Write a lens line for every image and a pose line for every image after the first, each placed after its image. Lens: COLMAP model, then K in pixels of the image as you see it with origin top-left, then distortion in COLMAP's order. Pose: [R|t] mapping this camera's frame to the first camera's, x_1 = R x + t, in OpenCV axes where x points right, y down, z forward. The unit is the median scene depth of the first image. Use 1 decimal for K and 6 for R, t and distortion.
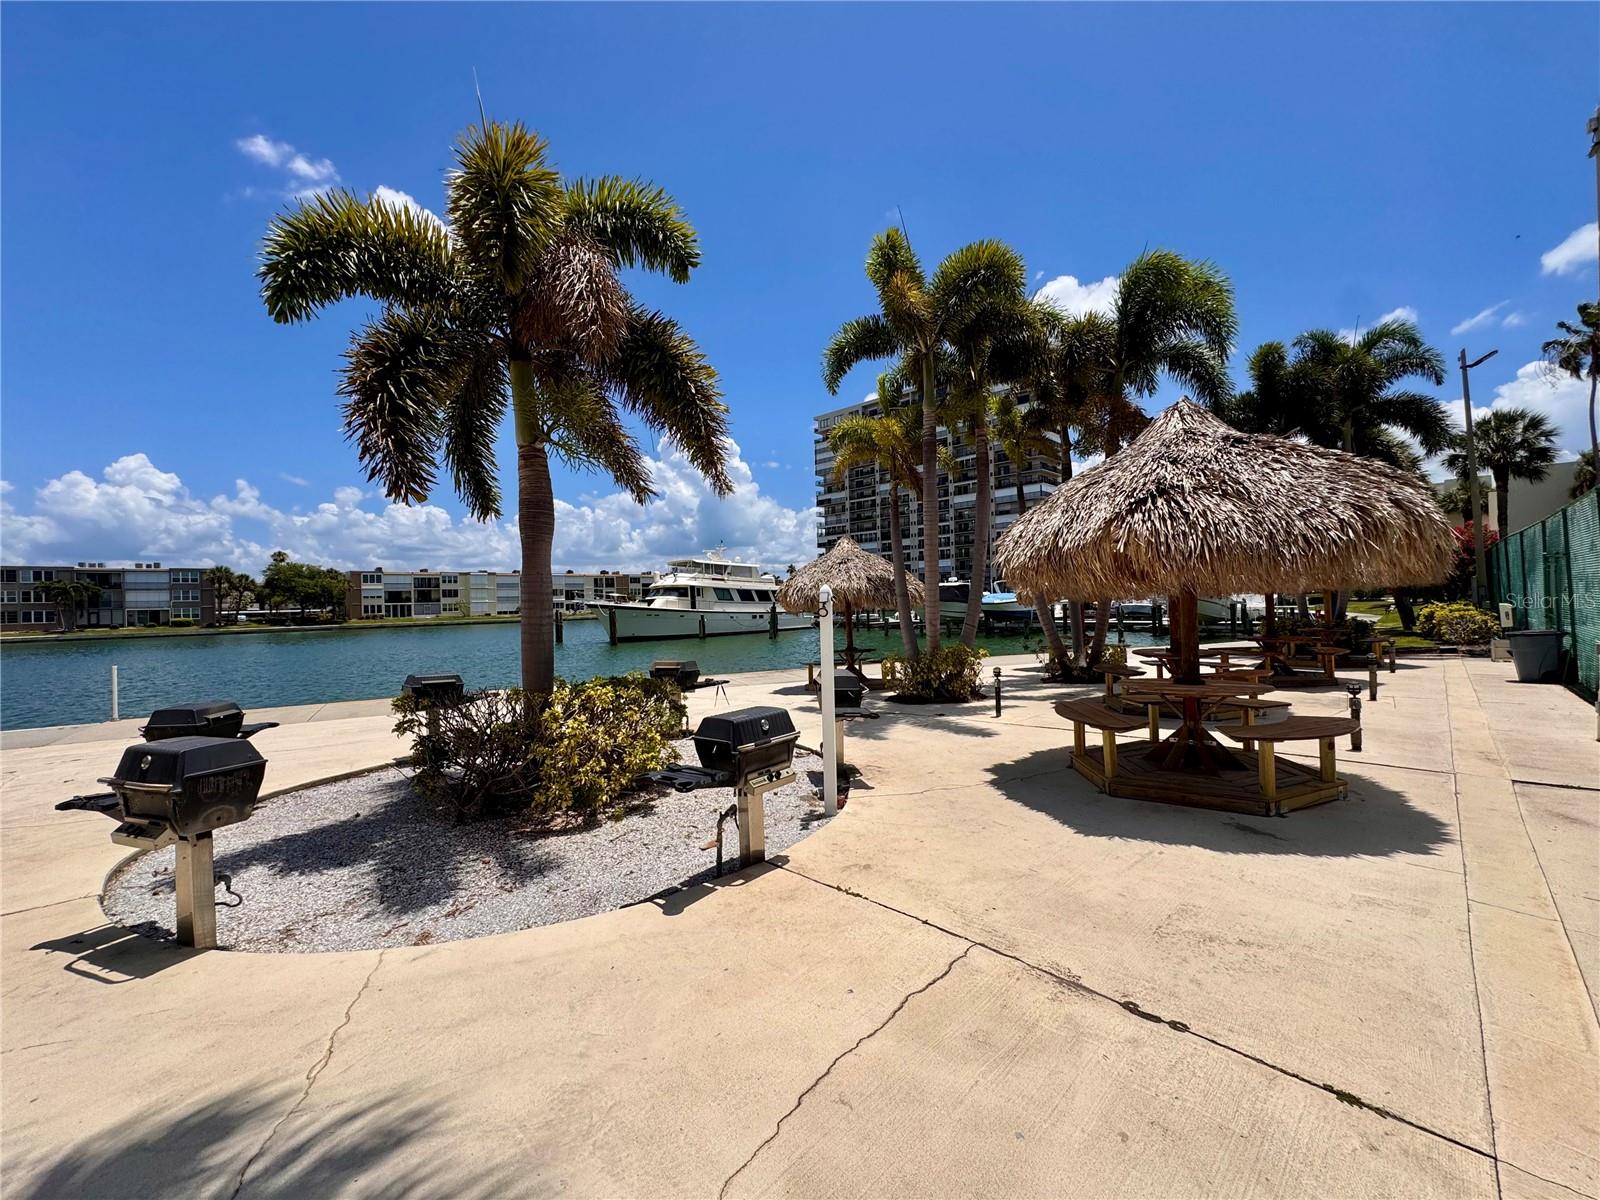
lens RADIAL K [[639.3, 0, 801.4], [0, 639.3, 602.5], [0, 0, 1]] dist [0.001589, 0.000131]
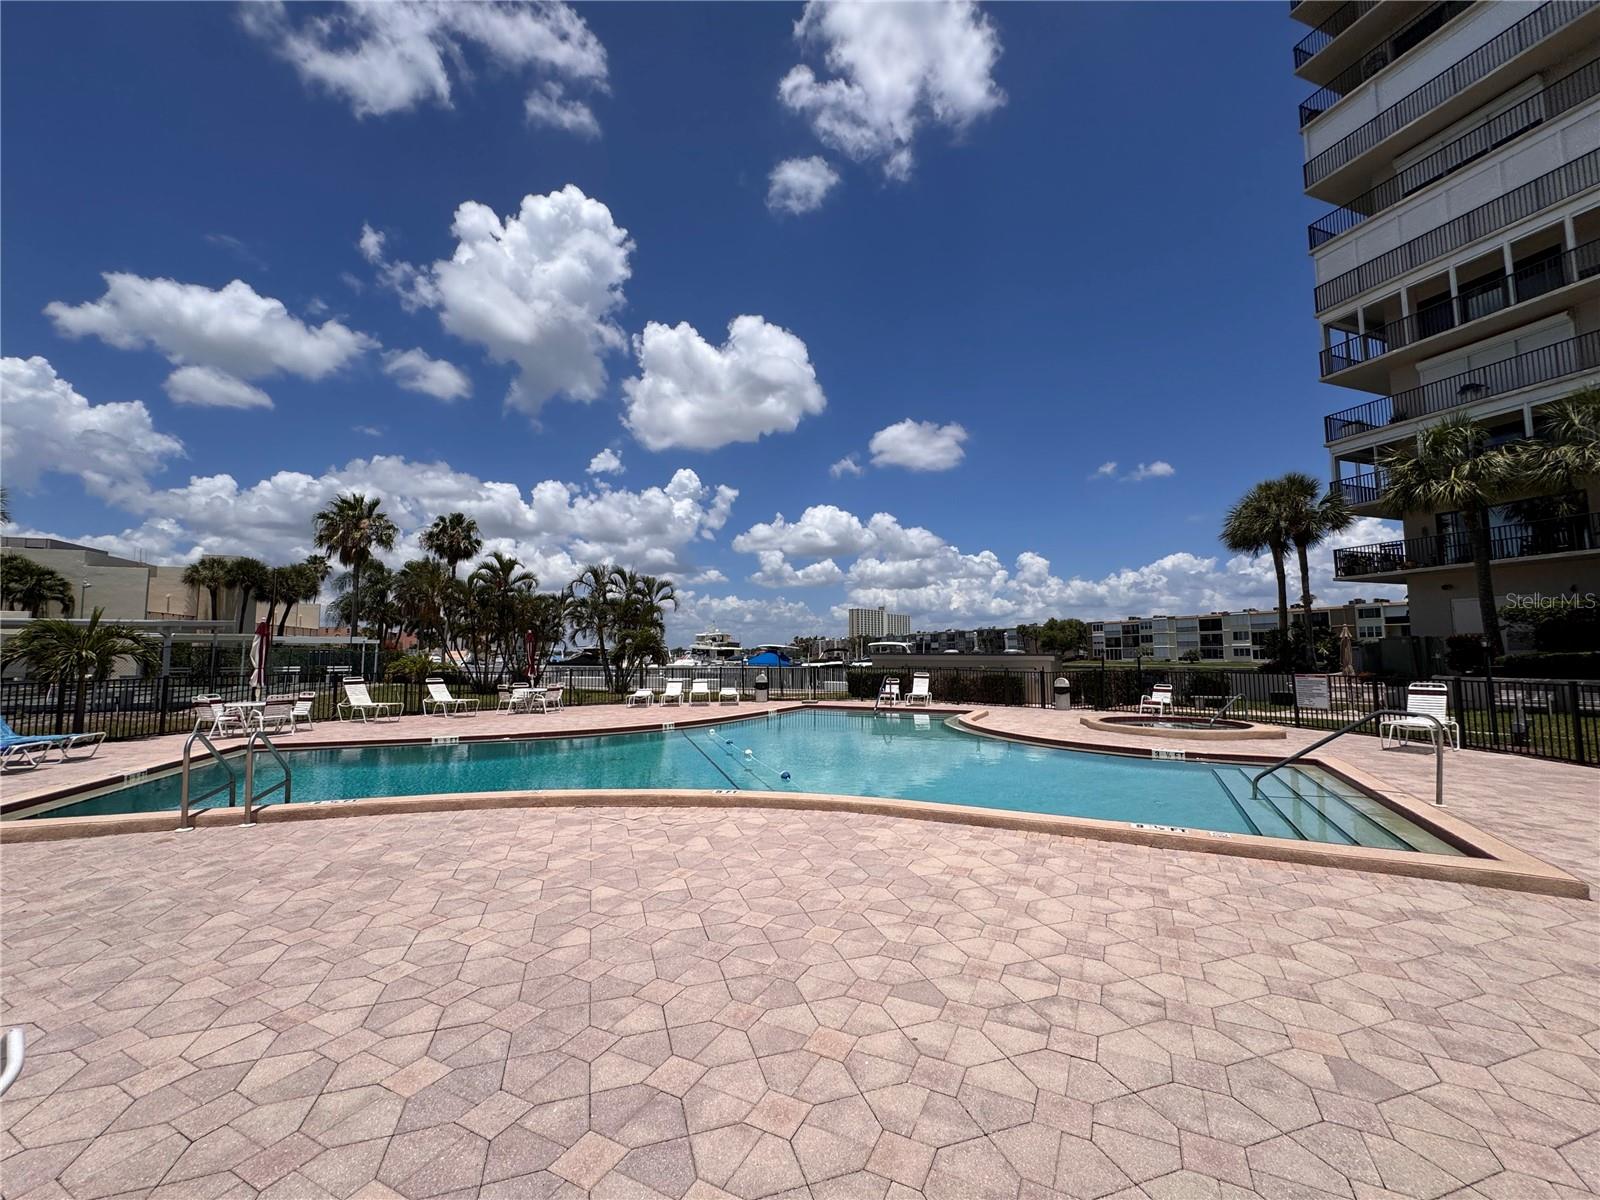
lens RADIAL K [[639.3, 0, 802.8], [0, 639.3, 600.2], [0, 0, 1]] dist [0.001589, 0.000131]
pose [[-0.458260, -0.046943, -0.887578, 0.685448], [0.020390, 0.997786, -0.063299, -0.023615], [0.888584, -0.047105, -0.456289, 1.027472]]
